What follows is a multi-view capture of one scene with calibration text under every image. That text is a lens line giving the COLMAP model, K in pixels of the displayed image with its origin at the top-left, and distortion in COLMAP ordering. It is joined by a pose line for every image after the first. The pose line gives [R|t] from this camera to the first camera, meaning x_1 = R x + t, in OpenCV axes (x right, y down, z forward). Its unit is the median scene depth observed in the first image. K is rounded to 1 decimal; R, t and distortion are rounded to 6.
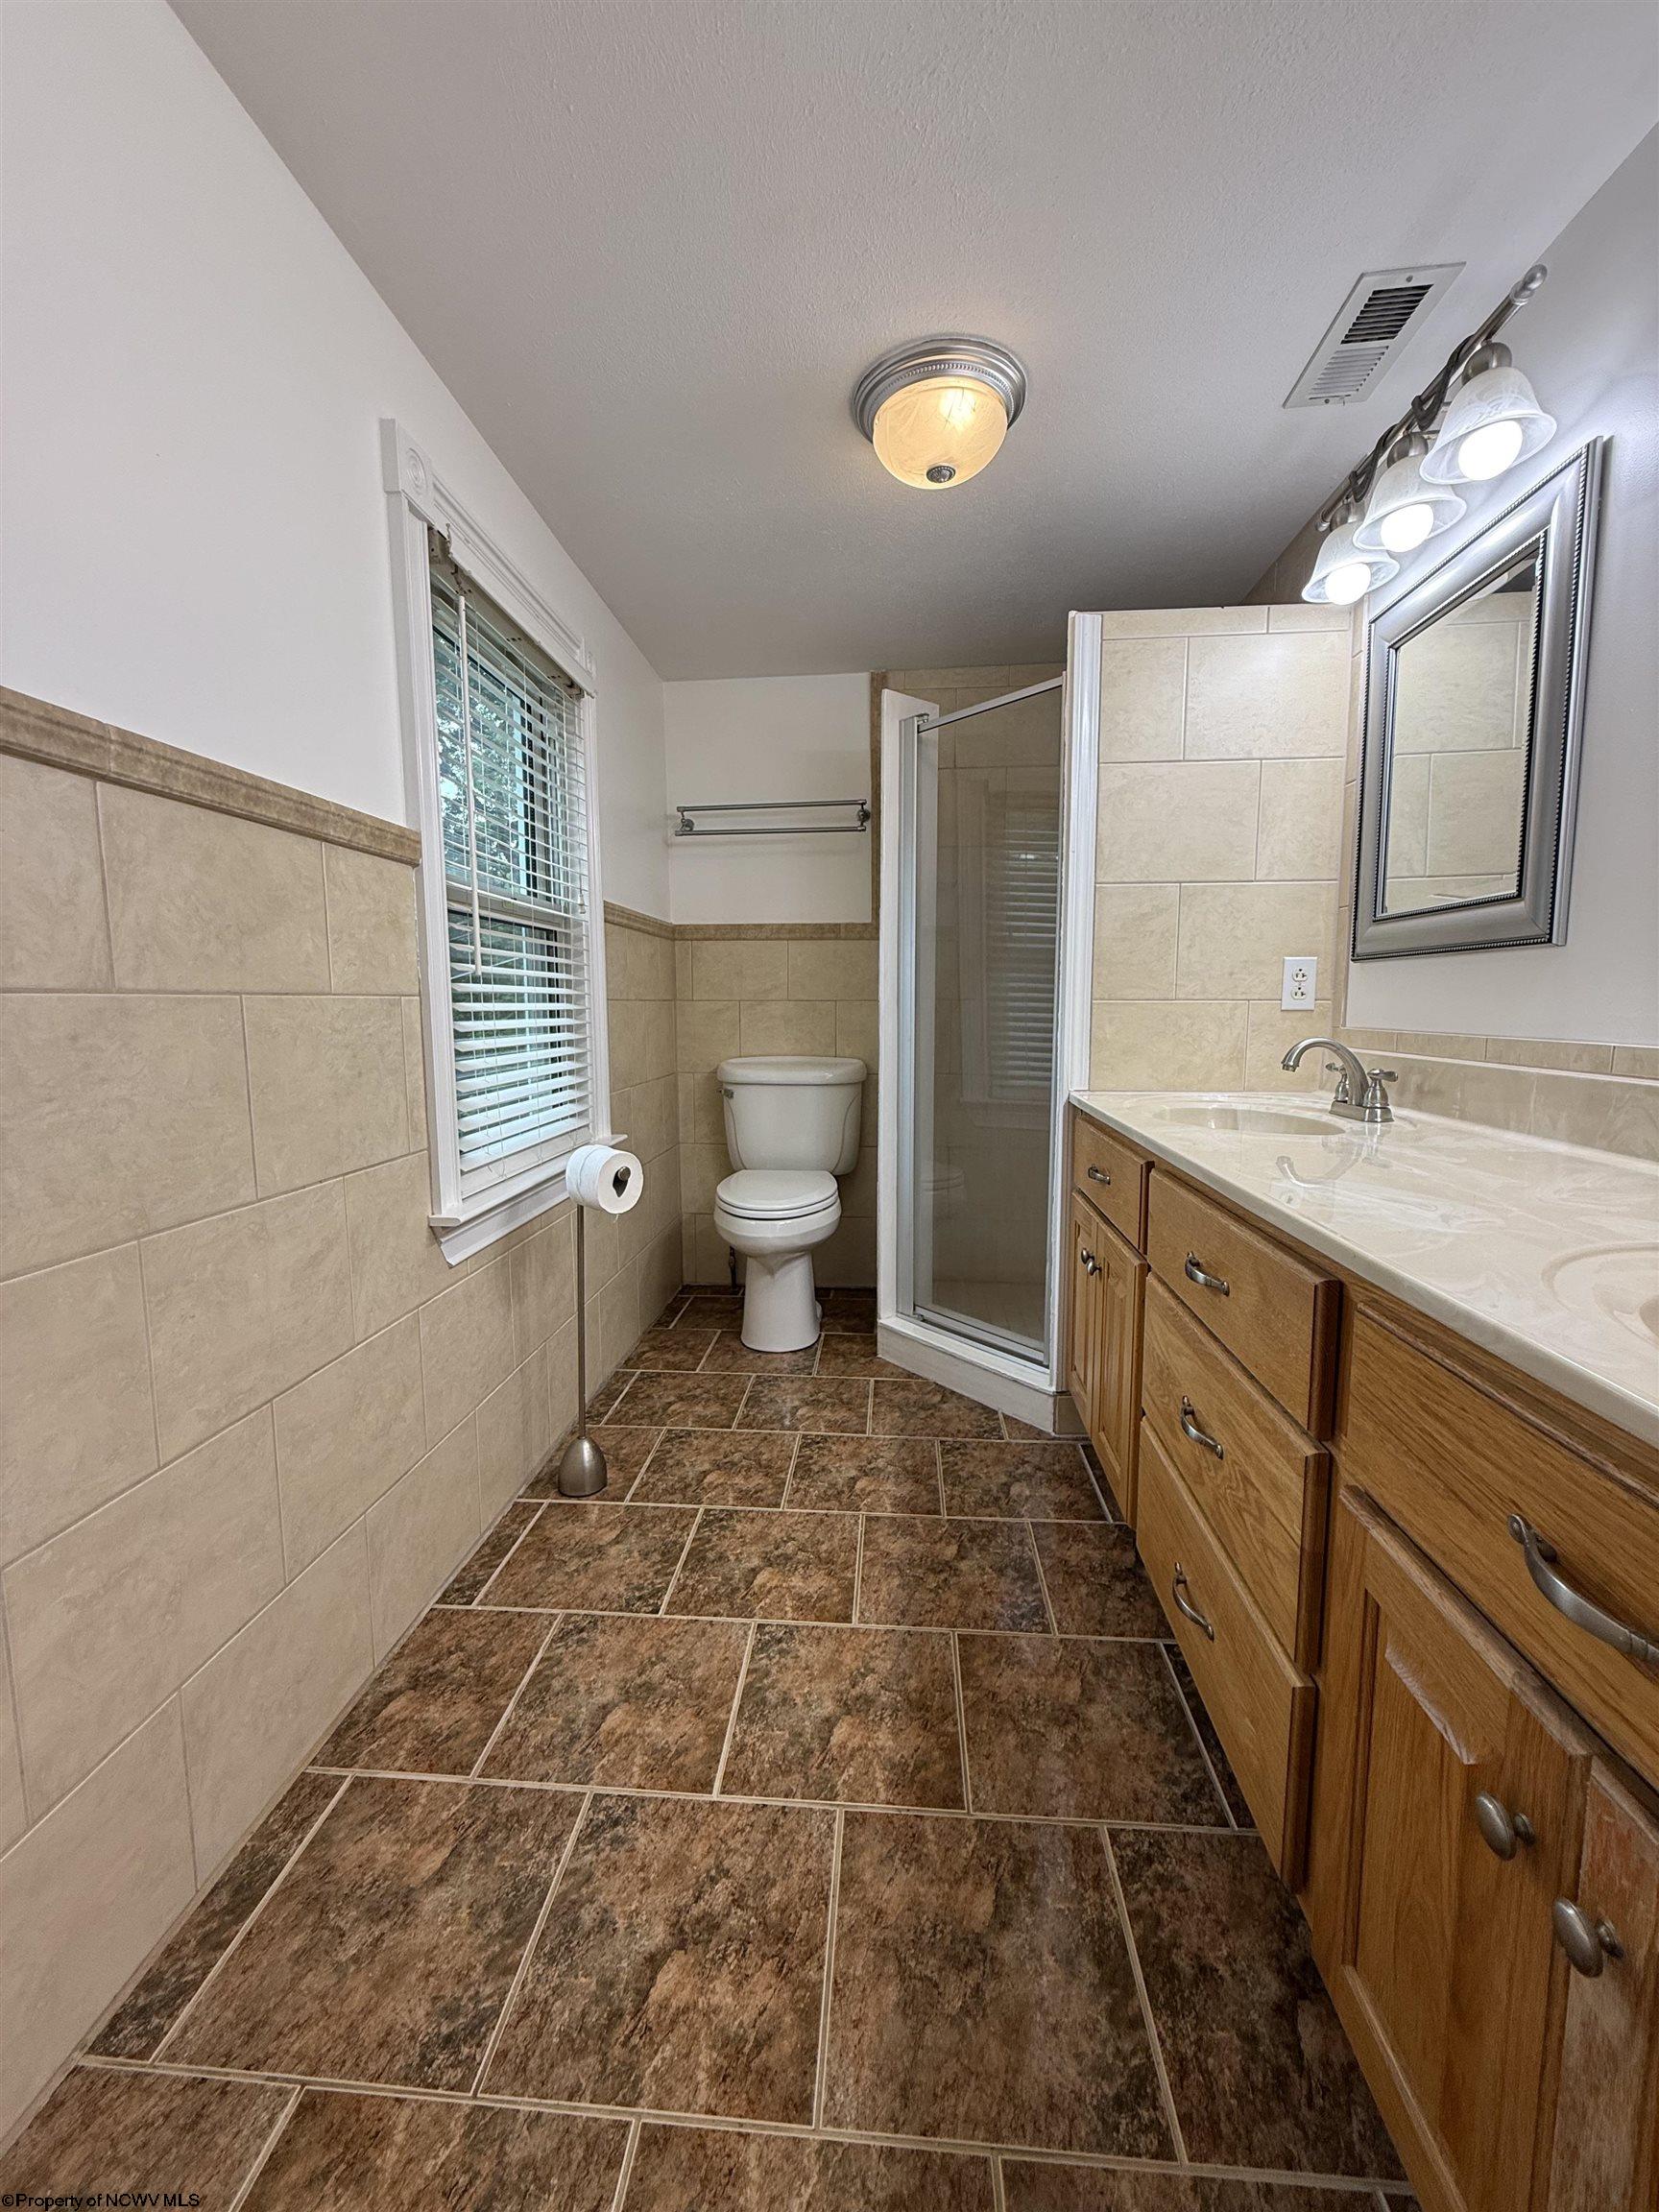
lens RADIAL K [[881.4, 0, 831.3], [0, 881.4, 1100.4], [0, 0, 1]] dist [0.002031, -0.000183]
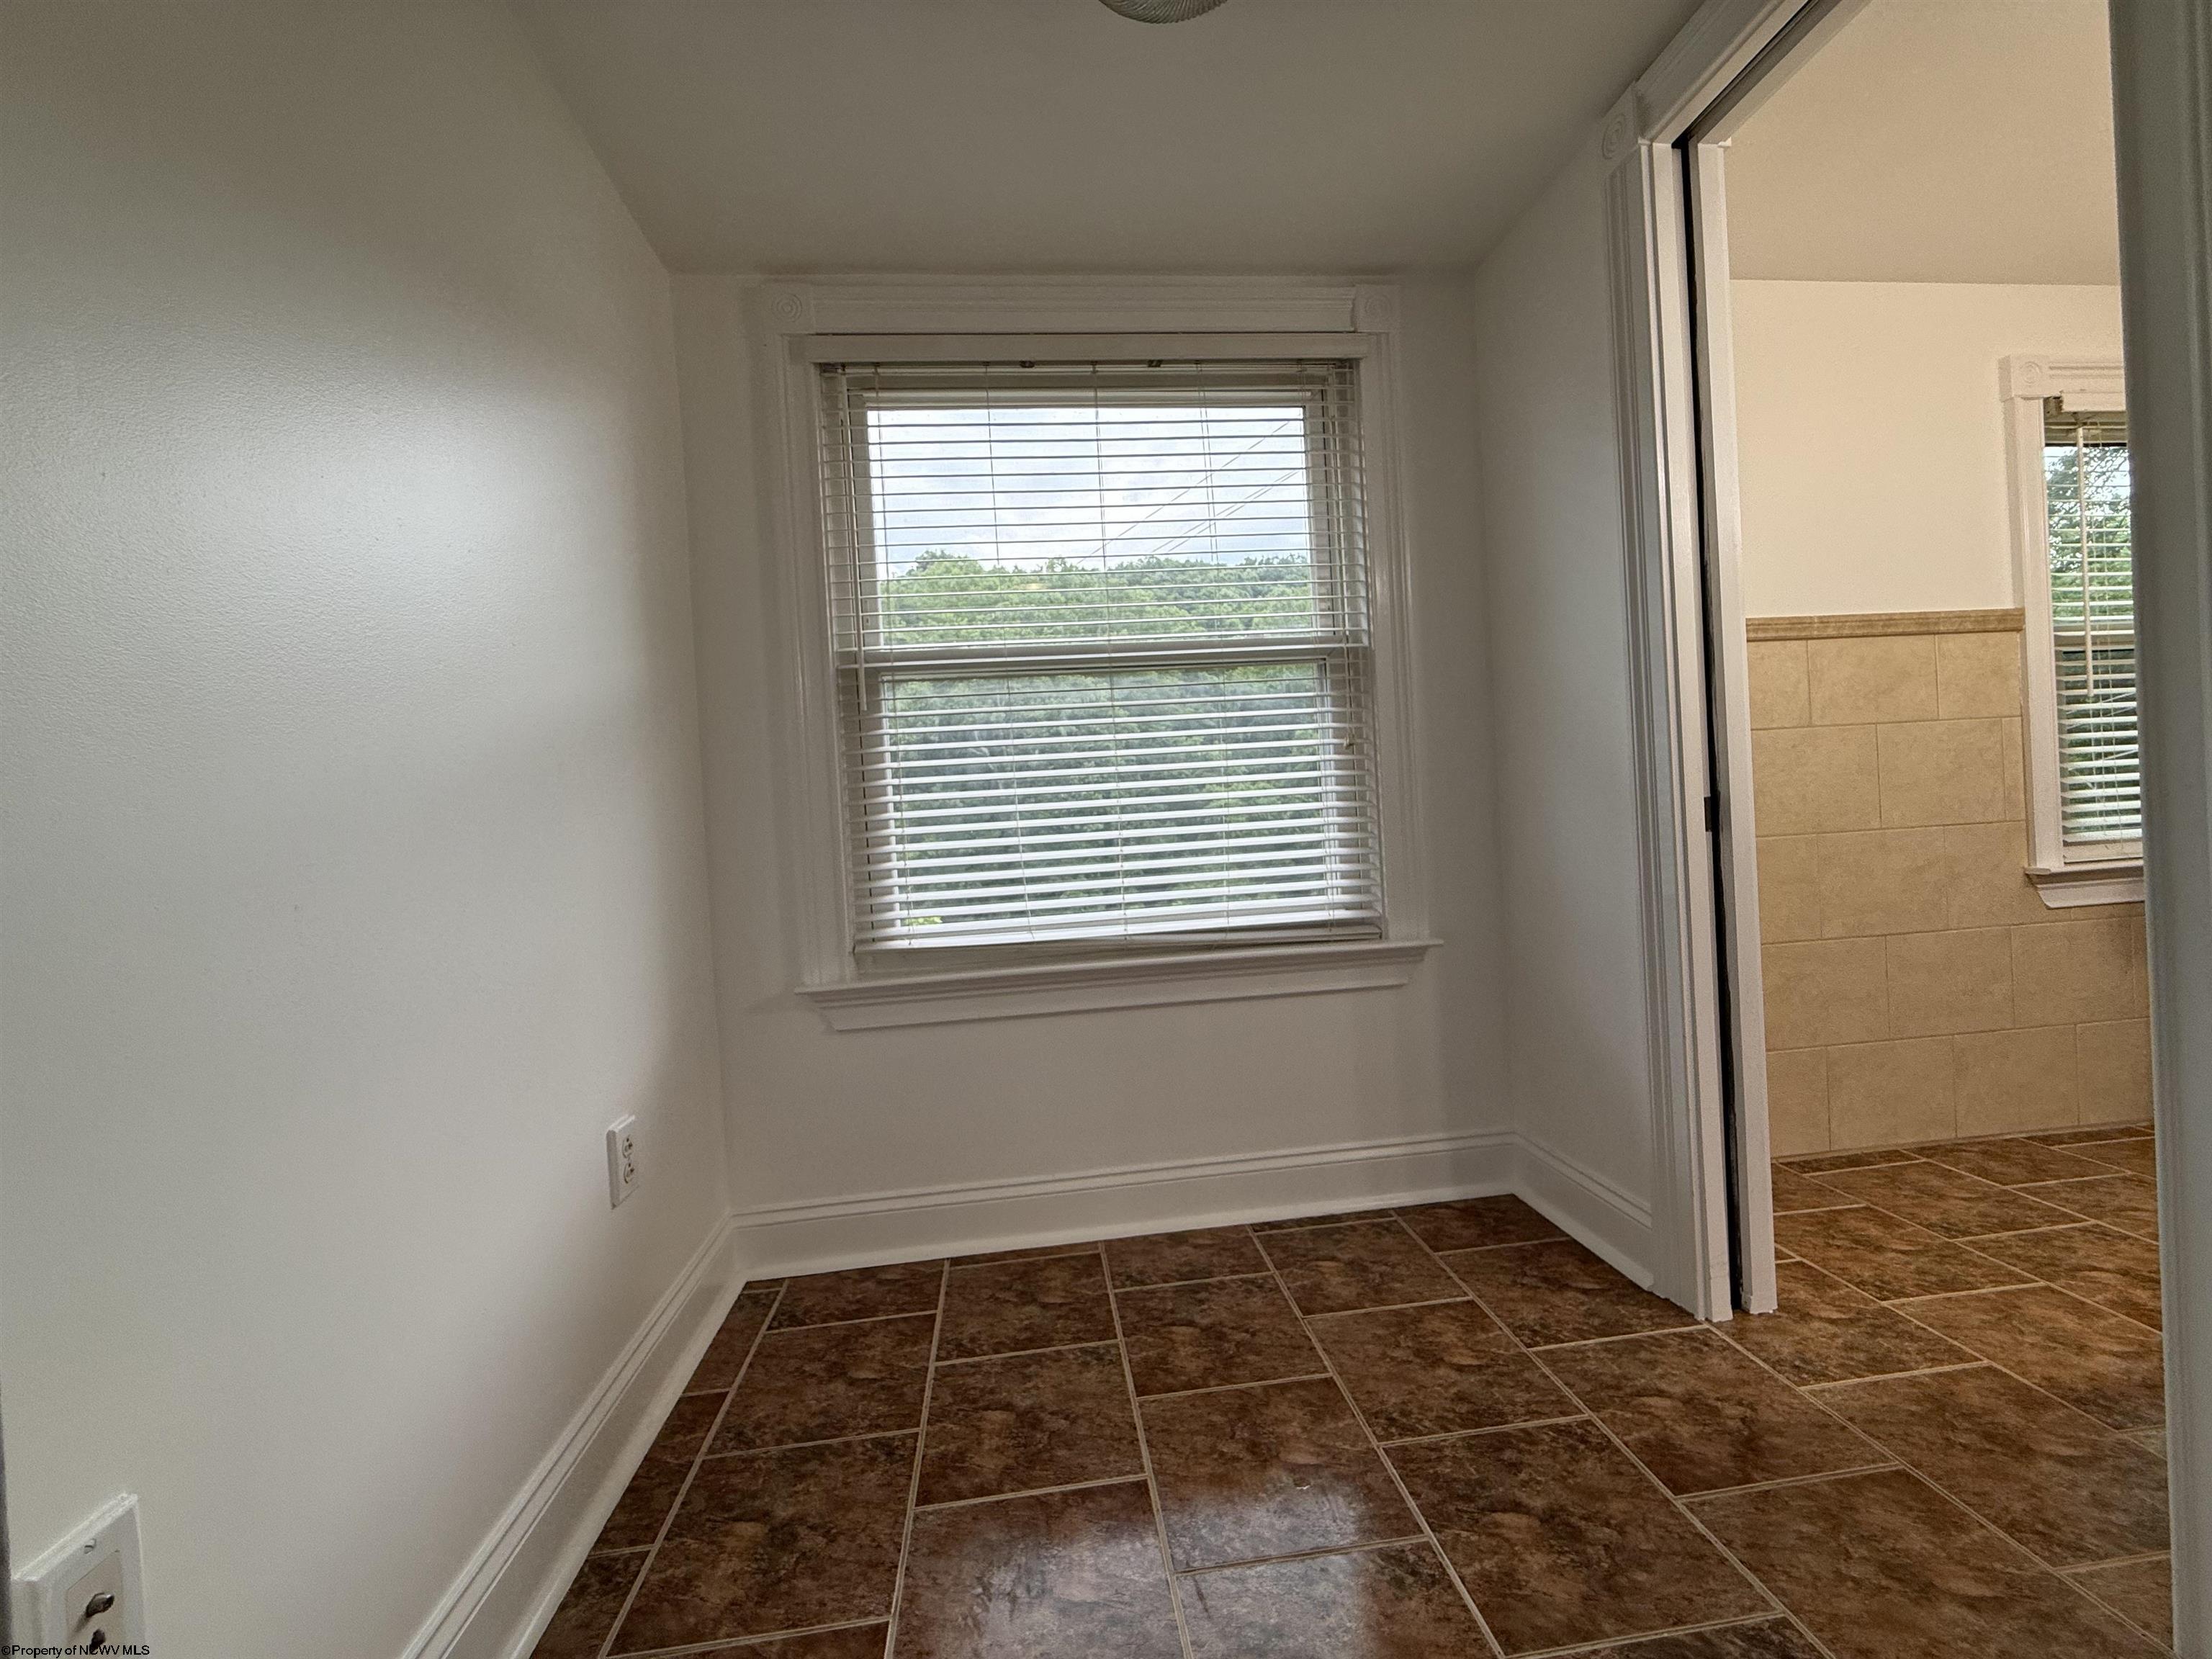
lens RADIAL K [[881.4, 0, 1108.8], [0, 881.4, 834.5], [0, 0, 1]] dist [0.002031, -0.000183]
pose [[0.186045, 0.006875, -0.982517, 0.833097], [-0.052500, 0.998617, -0.002953, 0.193699], [0.981138, 0.052131, 0.186149, -0.911283]]
